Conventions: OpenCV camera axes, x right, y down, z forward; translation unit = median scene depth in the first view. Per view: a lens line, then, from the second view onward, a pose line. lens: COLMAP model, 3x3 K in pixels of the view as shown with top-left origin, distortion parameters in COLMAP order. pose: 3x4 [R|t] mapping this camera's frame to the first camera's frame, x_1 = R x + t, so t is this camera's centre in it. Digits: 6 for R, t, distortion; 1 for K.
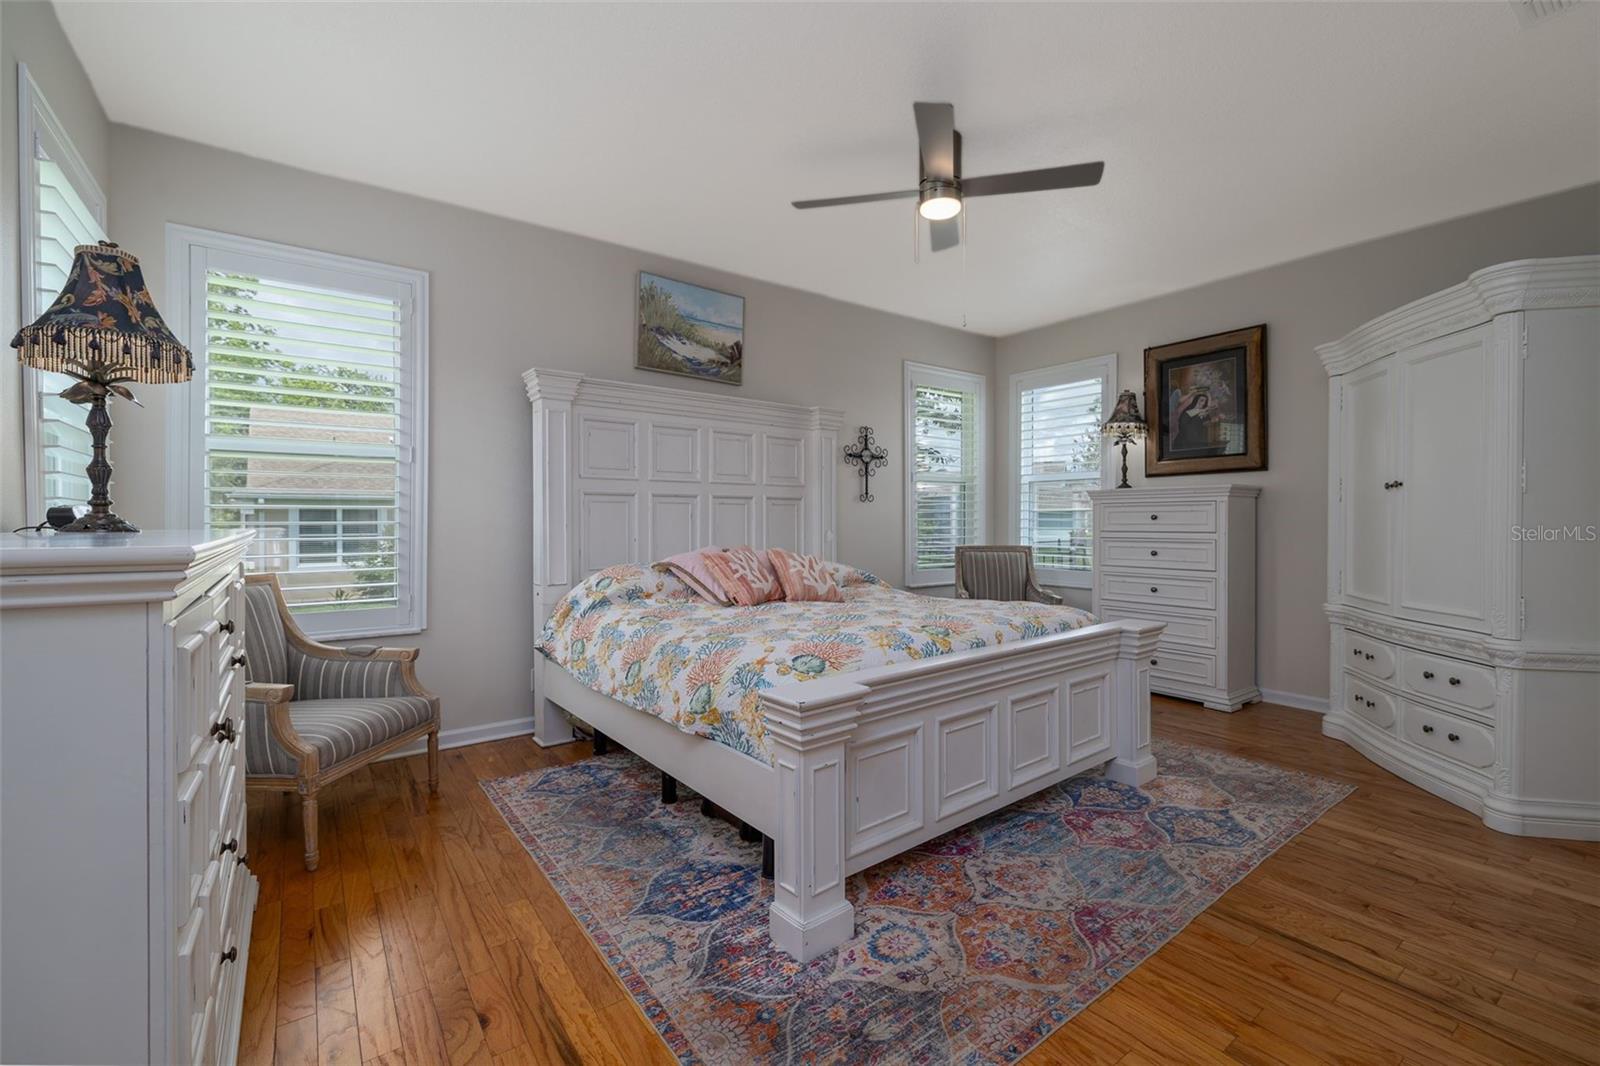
lens RADIAL K [[668.7, 0, 783.7], [0, 668.7, 527.2], [0, 0, 1]] dist [-0.001004, -0.000209]
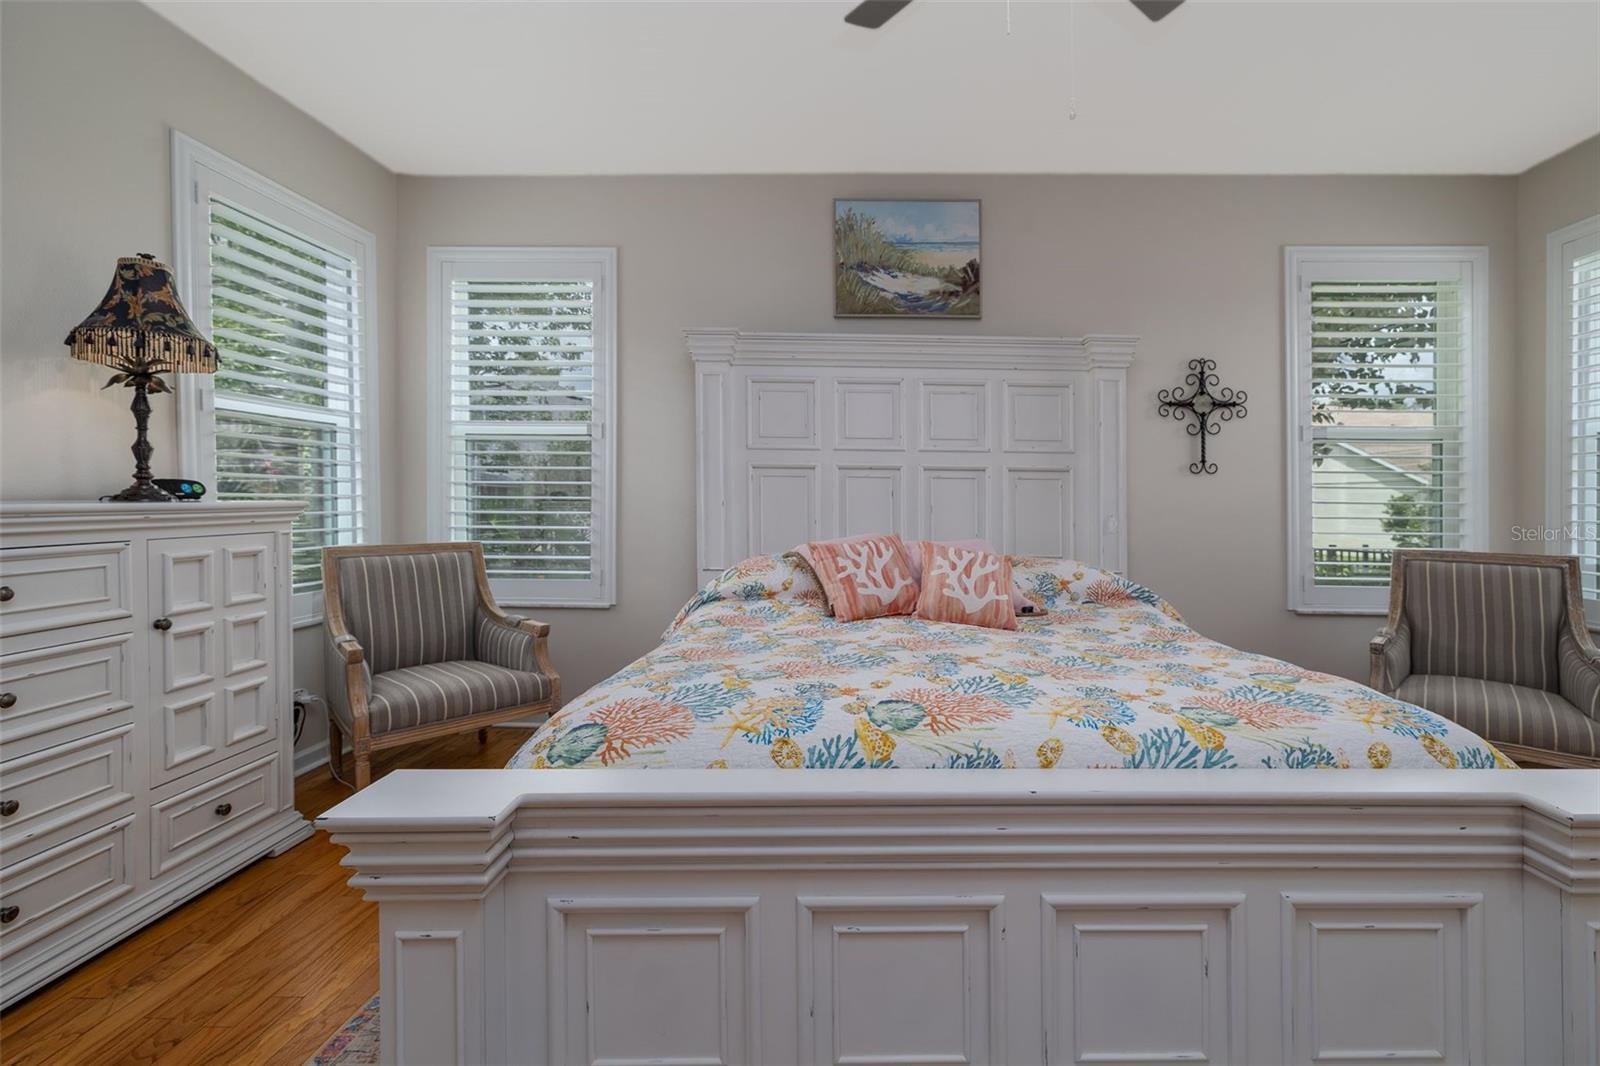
lens RADIAL K [[676.2, 0, 875.5], [0, 676.2, 499.4], [0, 0, 1]] dist [0.000600, 0.000093]
pose [[0.807020, 0.009221, -0.590452, 0.312326], [-0.017075, 0.999824, -0.007724, -0.003564], [0.590277, 0.016315, 0.807036, 0.343688]]
